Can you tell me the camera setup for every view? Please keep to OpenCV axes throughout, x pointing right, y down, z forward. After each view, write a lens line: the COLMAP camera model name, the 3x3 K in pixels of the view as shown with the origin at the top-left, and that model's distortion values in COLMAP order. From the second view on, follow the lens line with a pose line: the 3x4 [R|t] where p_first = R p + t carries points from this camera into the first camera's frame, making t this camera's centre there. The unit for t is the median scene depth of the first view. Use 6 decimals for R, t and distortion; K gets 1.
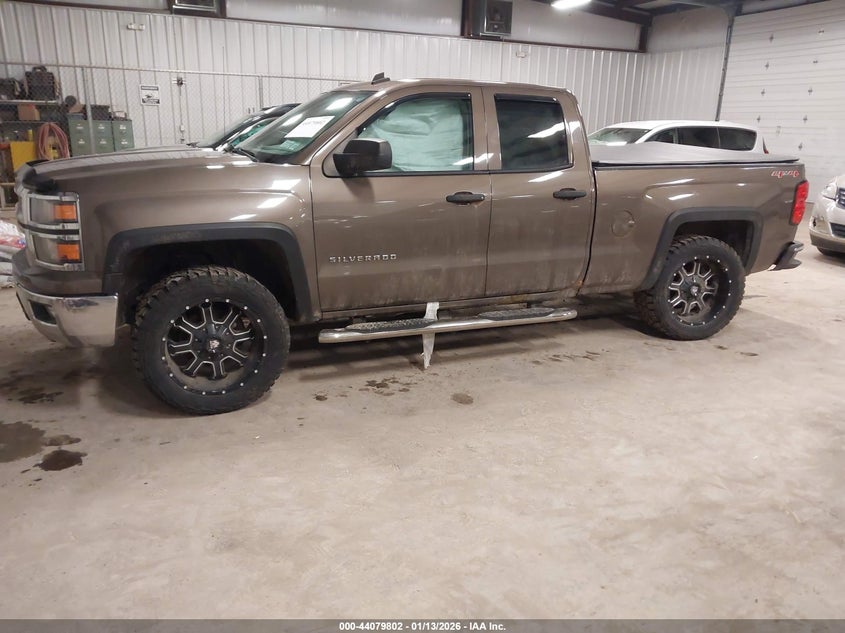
lens RADIAL K [[652.7, 0, 419.8], [0, 652.7, 317.8], [0, 0, 1]] dist [0.002456, -0.000803]
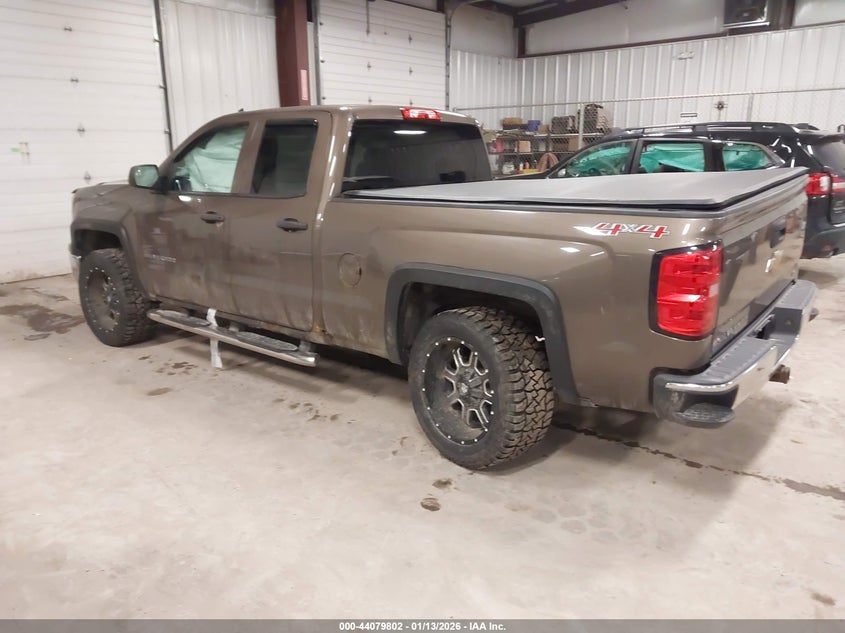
lens RADIAL K [[652.7, 0, 422.0], [0, 652.7, 319.0], [0, 0, 1]] dist [0.002456, -0.000803]
pose [[0.453847, 0.196374, -0.869172, 1.066606], [-0.227082, 0.968698, 0.100287, -0.186950], [0.861659, 0.151859, 0.484234, 0.700706]]
